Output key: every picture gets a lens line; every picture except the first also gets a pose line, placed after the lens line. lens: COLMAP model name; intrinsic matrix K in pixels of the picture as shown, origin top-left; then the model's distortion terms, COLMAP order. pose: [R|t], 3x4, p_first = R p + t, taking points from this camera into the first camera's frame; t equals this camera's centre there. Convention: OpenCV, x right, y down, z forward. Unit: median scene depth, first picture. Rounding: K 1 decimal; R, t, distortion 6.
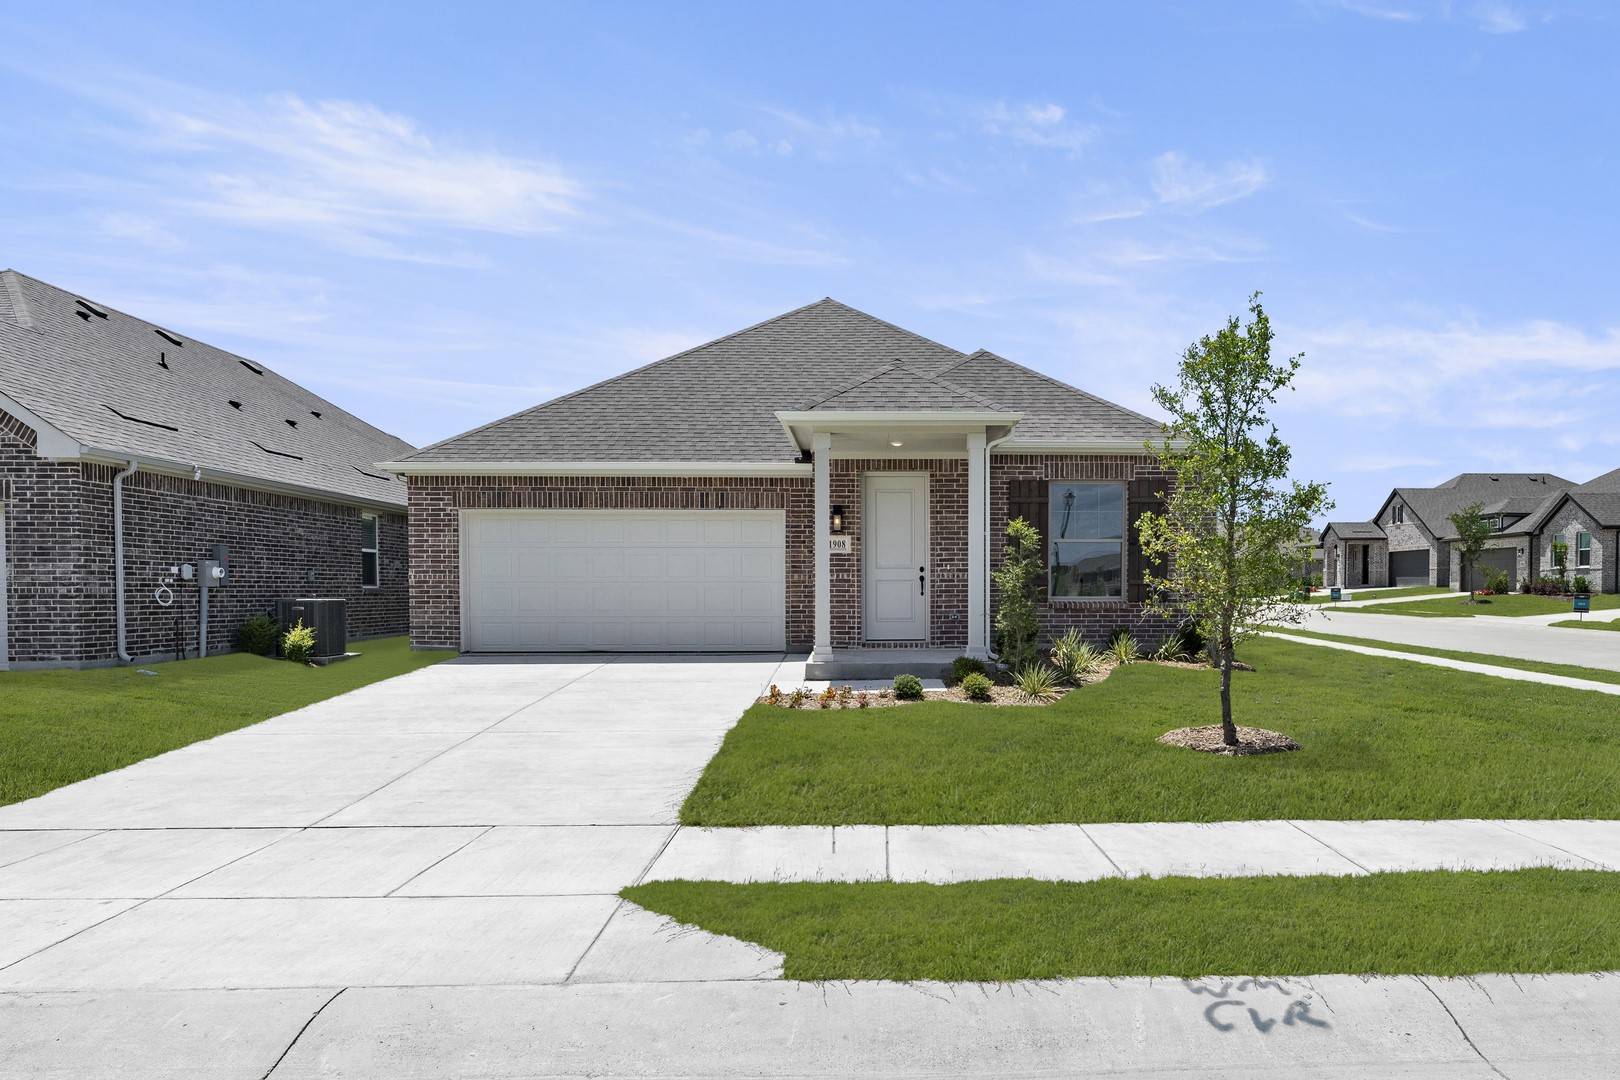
lens RADIAL K [[805.7, 0, 808.5], [0, 805.7, 533.7], [0, 0, 1]] dist [-0.002477, 0.000225]
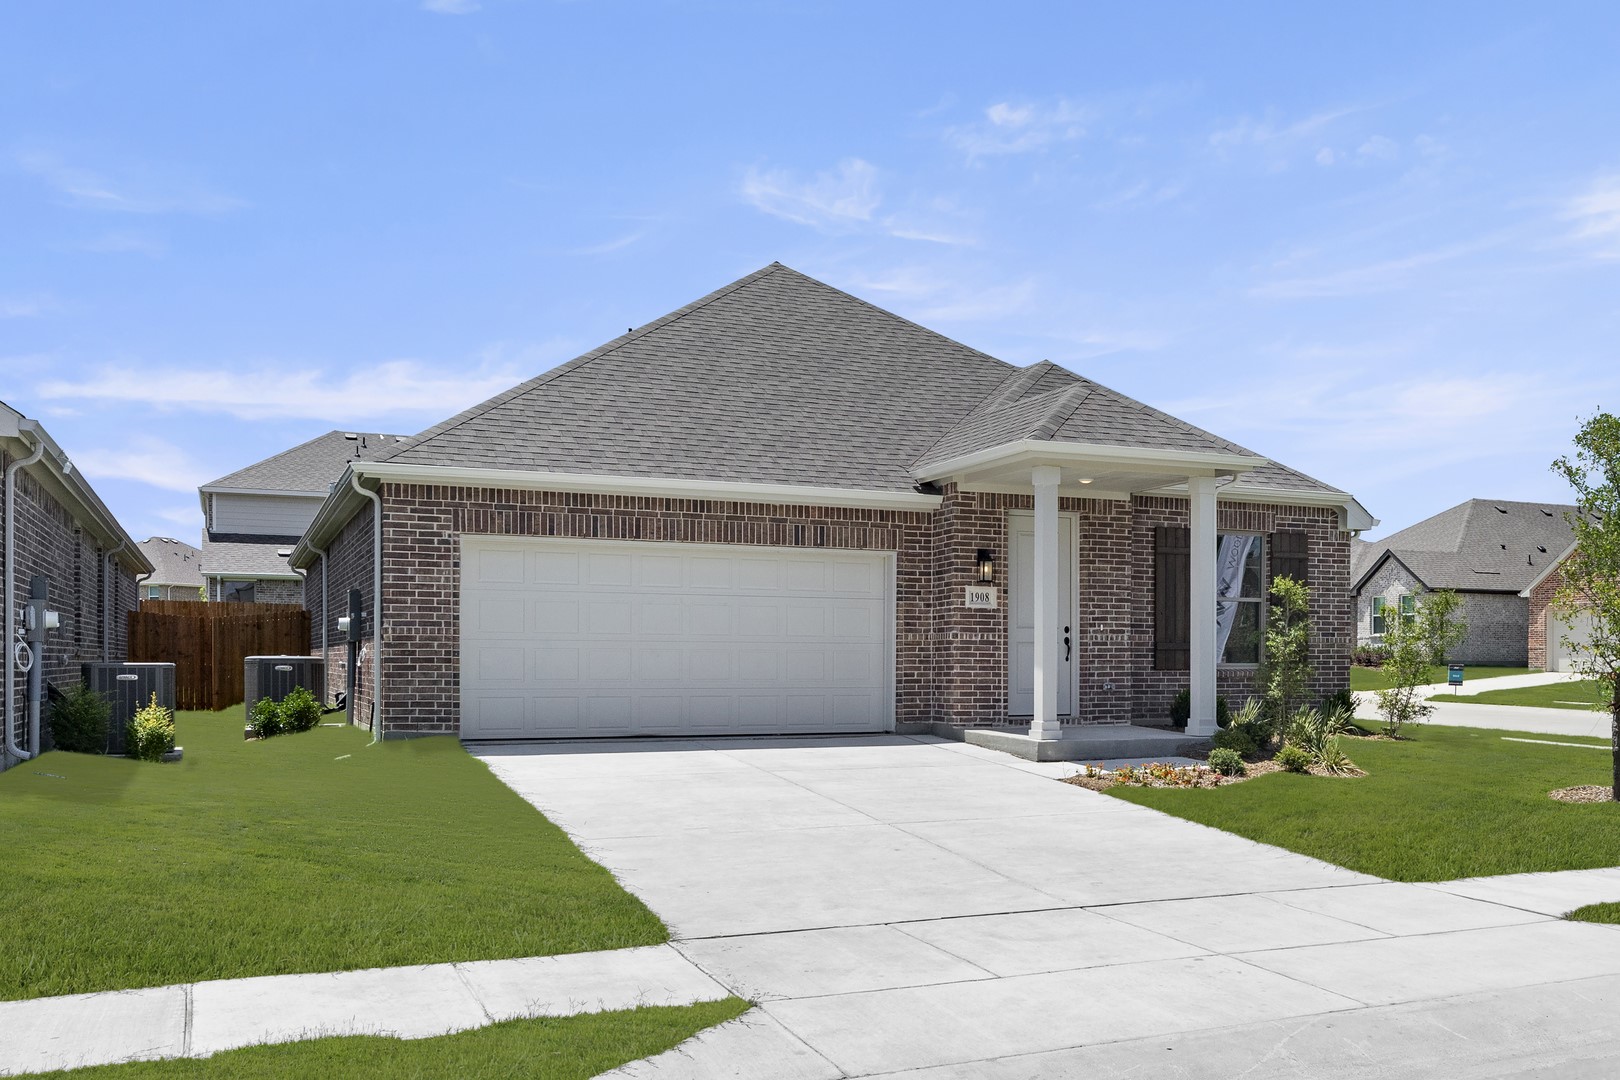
lens RADIAL K [[1177.1, 0, 809.5], [0, 1177.1, 543.3], [0, 0, 1]] dist [-0.003608, 0.003735]
pose [[0.946904, 0.036584, 0.319427, -0.477039], [-0.028204, 0.999127, -0.030823, 0.000210], [-0.320276, 0.020178, 0.947109, -0.063139]]
